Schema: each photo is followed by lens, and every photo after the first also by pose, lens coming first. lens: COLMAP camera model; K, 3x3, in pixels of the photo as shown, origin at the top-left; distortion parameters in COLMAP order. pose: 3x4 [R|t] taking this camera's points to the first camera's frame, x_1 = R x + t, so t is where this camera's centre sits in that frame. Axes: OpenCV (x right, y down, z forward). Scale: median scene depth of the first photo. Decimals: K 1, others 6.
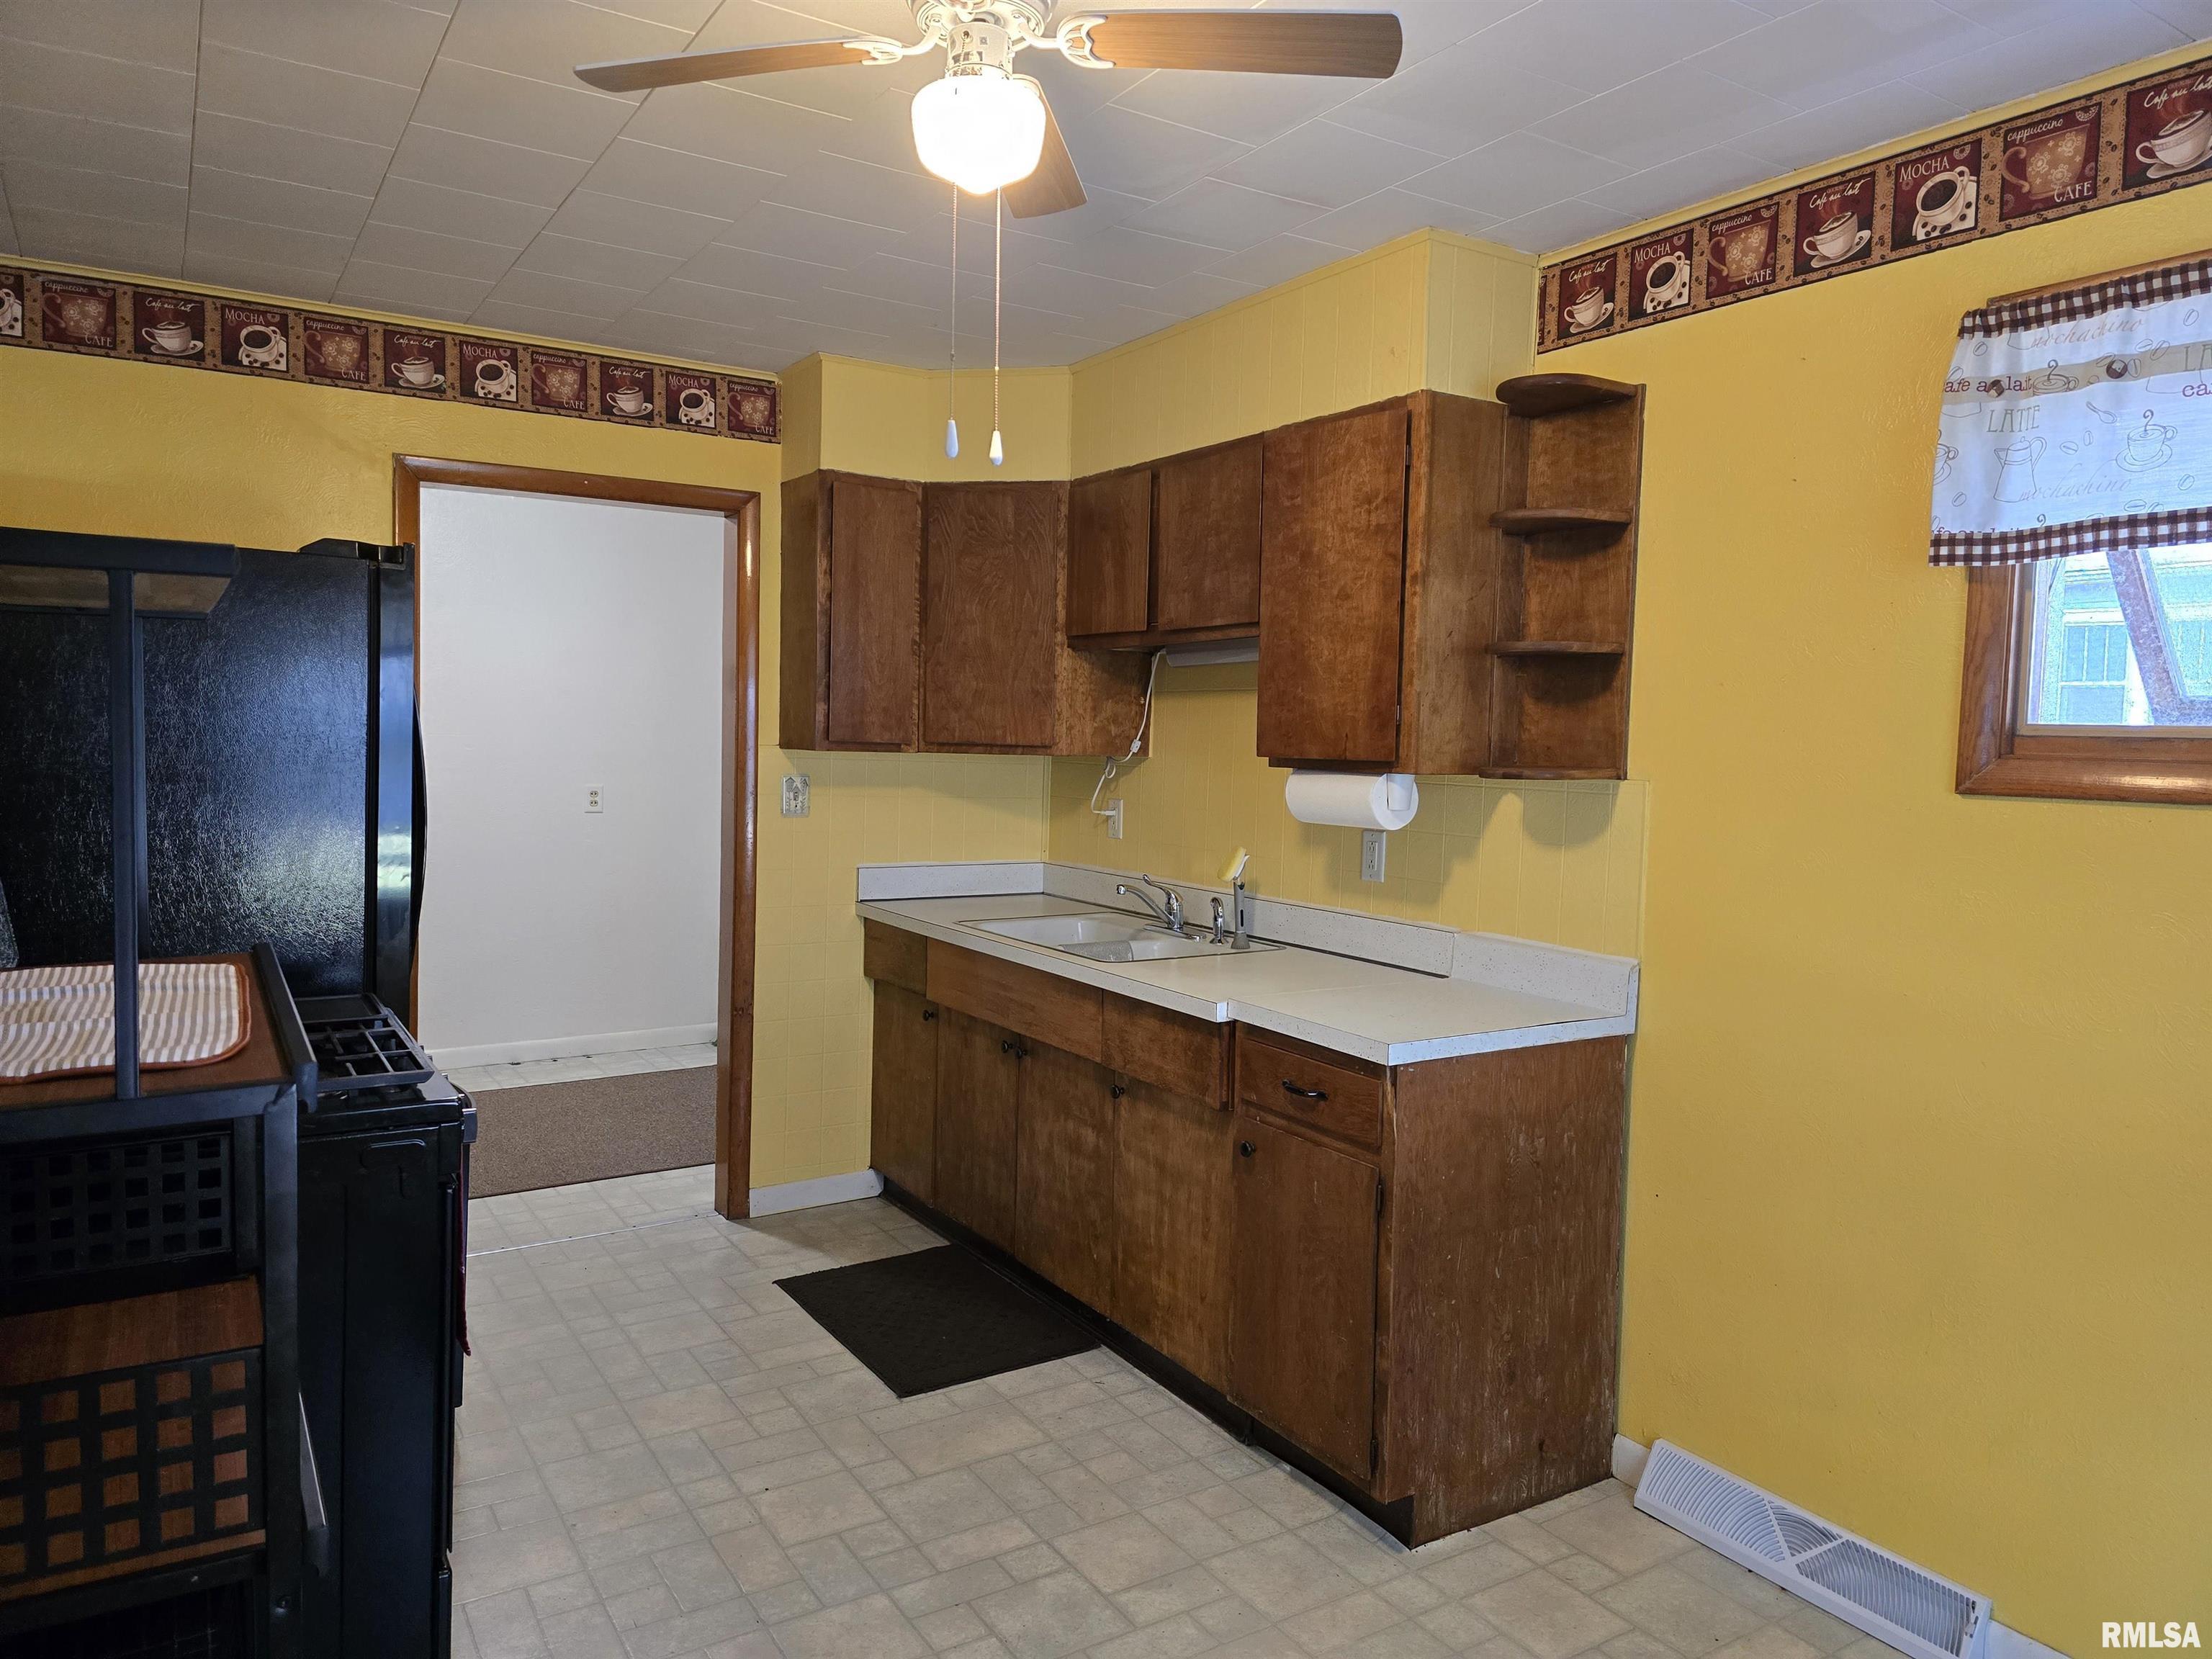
lens RADIAL K [[1482.4, 0, 1105.4], [0, 1482.4, 816.1], [0, 0, 1]] dist [0.066173, -0.069771]
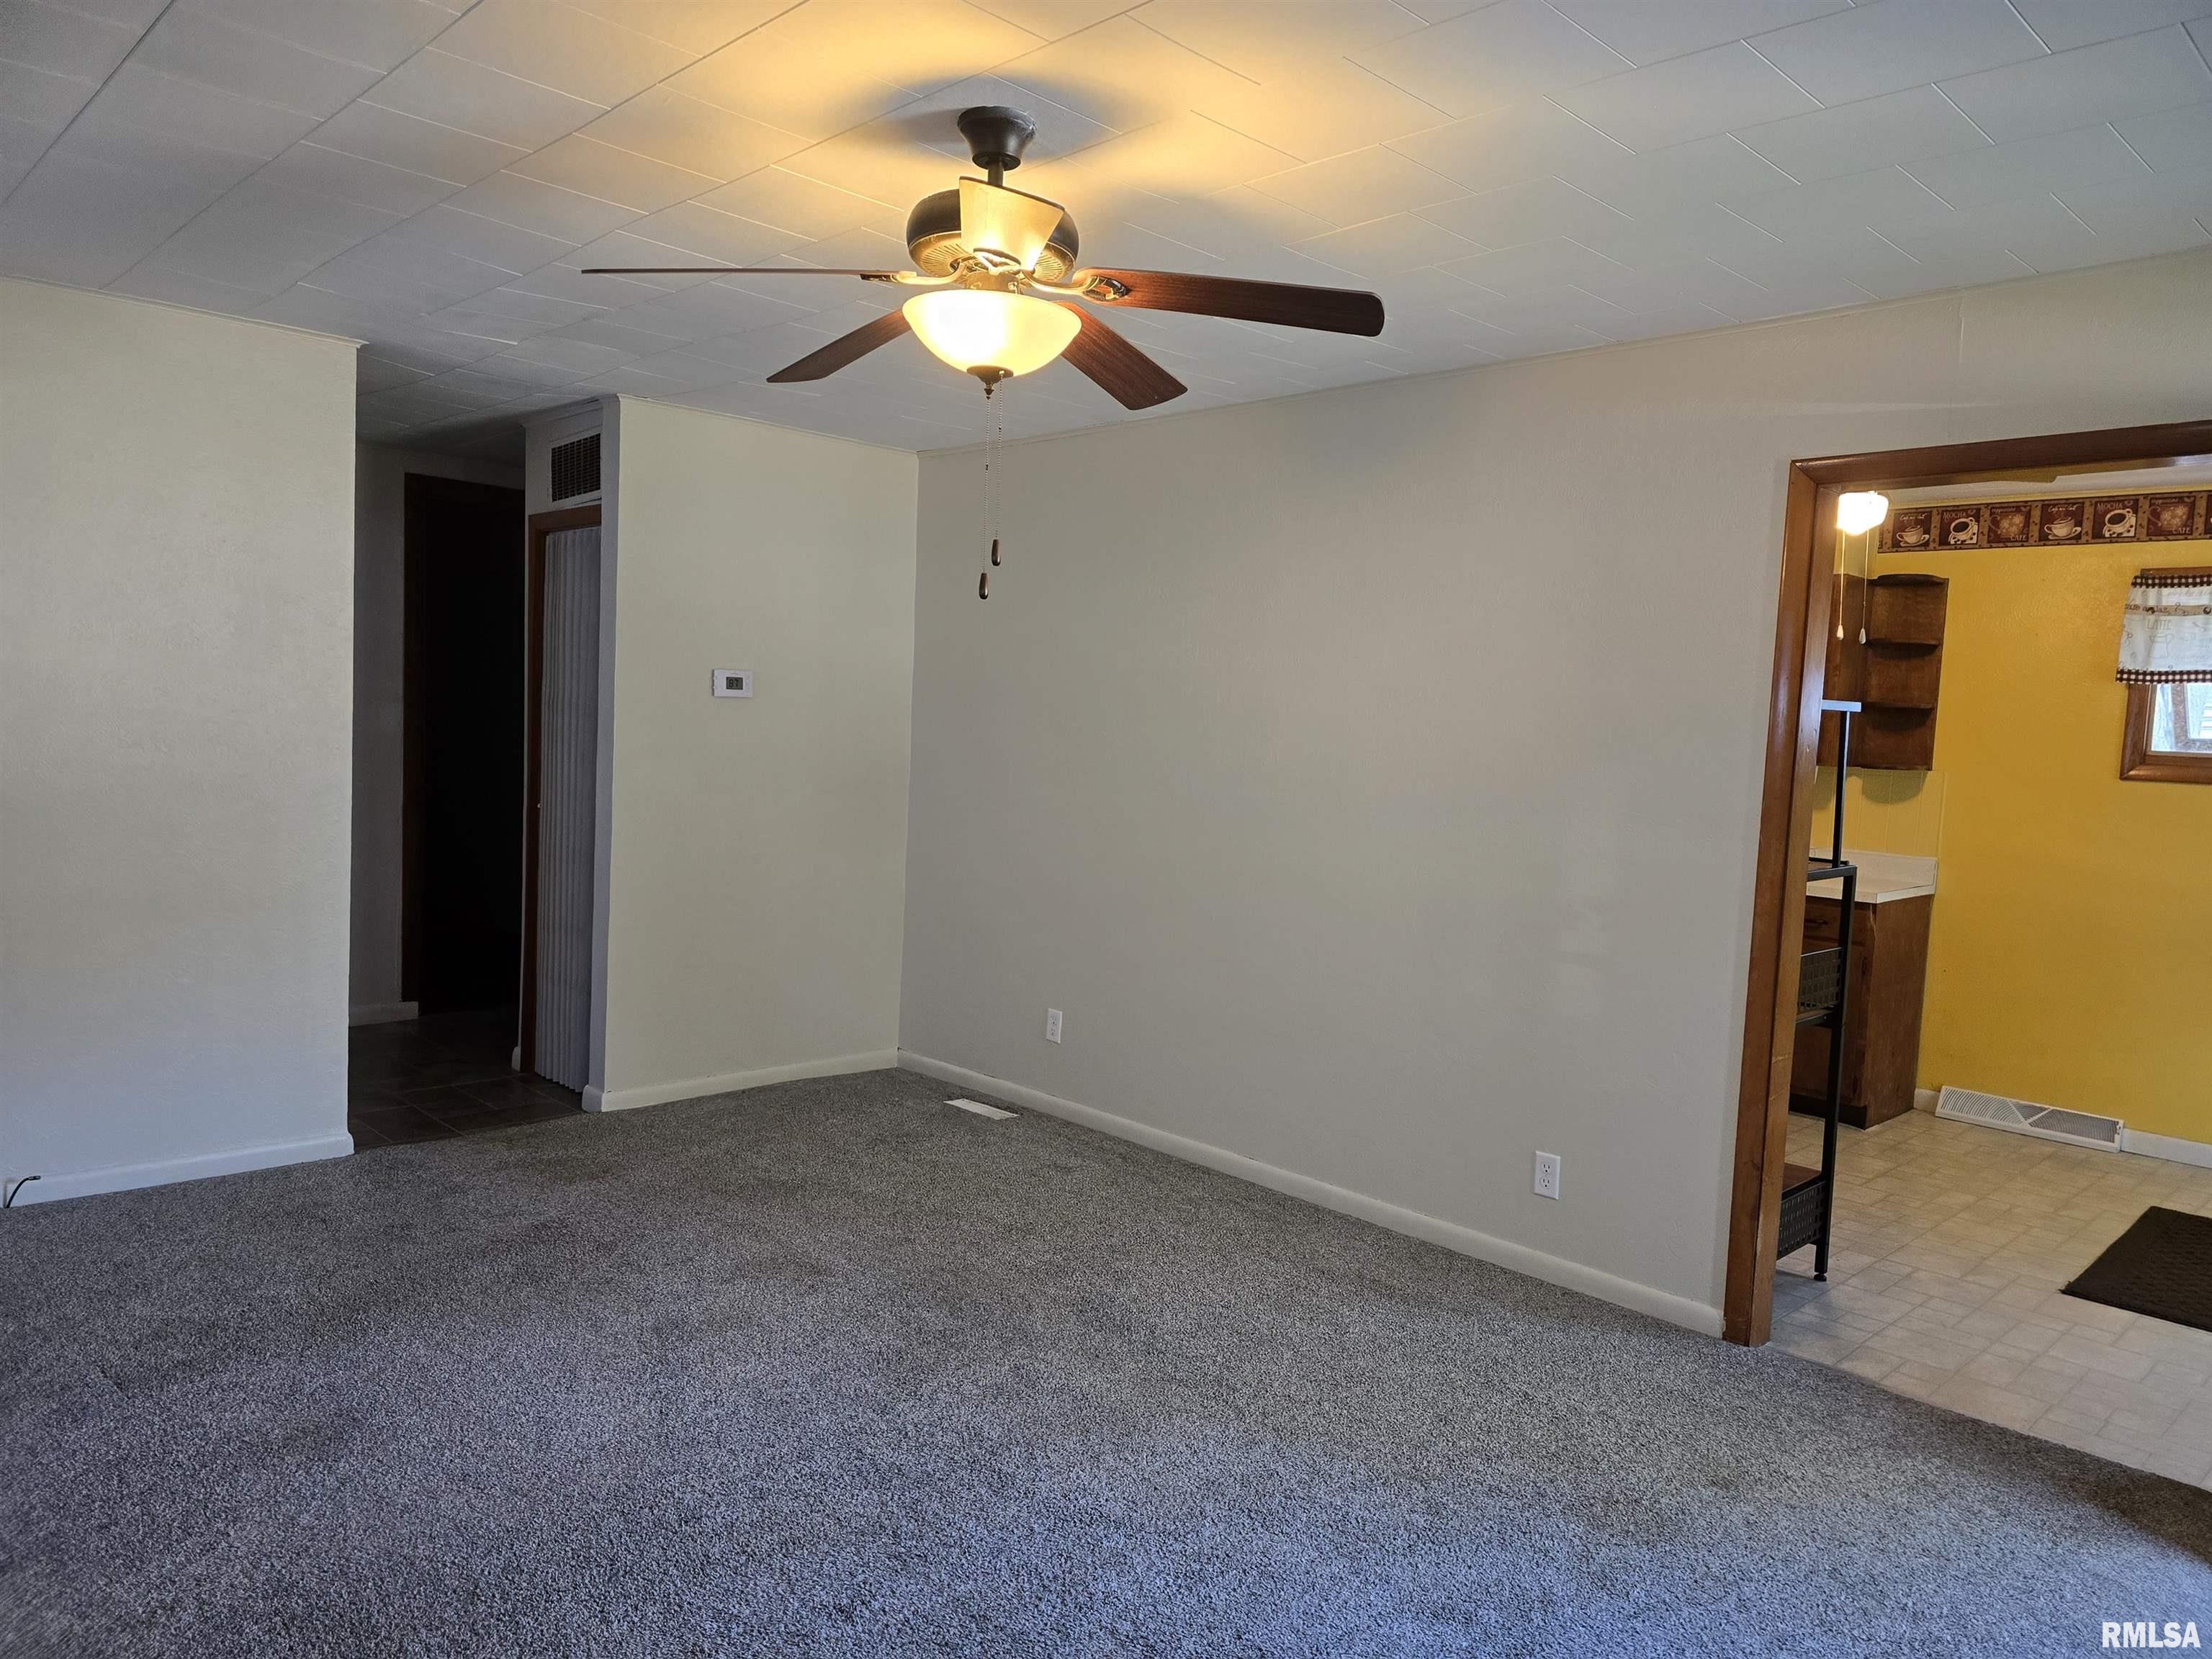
lens RADIAL K [[1482.4, 0, 1119.0], [0, 1482.4, 837.4], [0, 0, 1]] dist [0.066173, -0.069771]
pose [[0.975856, 0.005191, 0.218354, -1.081219], [-0.011821, 0.999507, 0.029070, 0.018731], [-0.218096, -0.030949, 0.975437, -0.698707]]
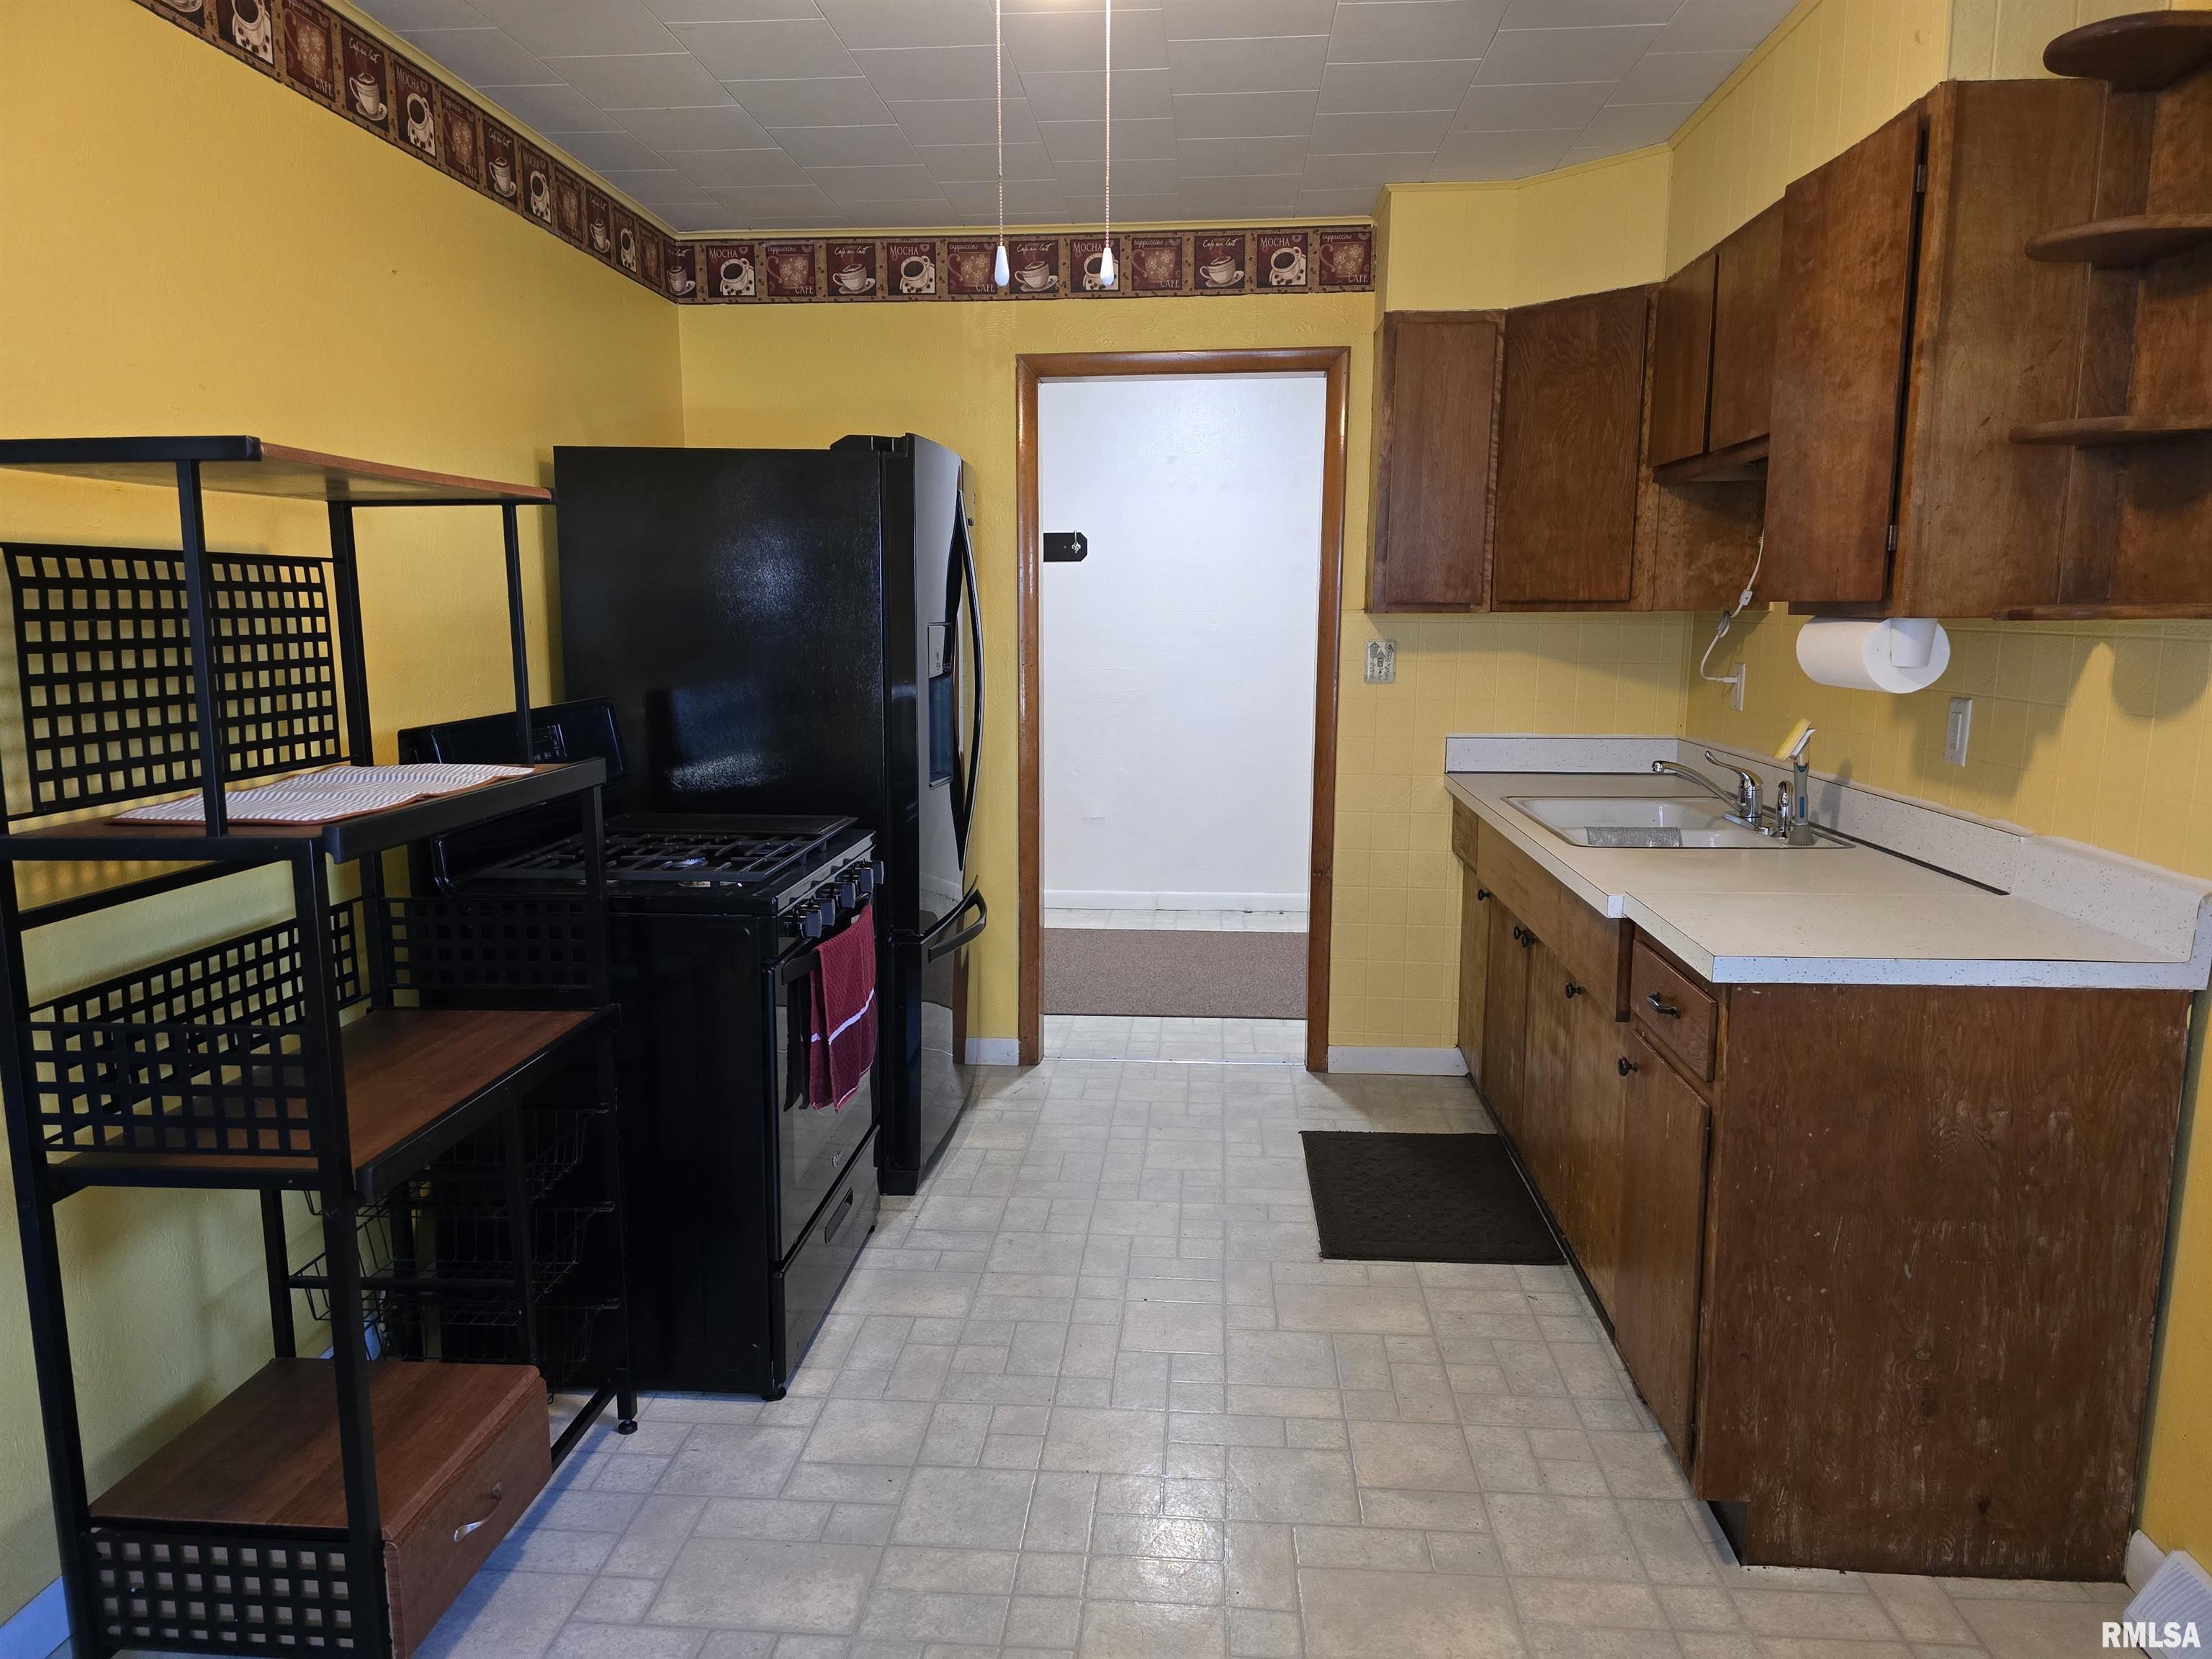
lens RADIAL K [[1482.4, 0, 1093.0], [0, 1482.4, 842.6], [0, 0, 1]] dist [0.066173, -0.069771]
pose [[0.799580, 0.070242, -0.596438, 0.318439], [-0.012375, 0.994853, 0.100573, 0.012936], [0.600433, -0.073035, 0.796333, 0.131112]]
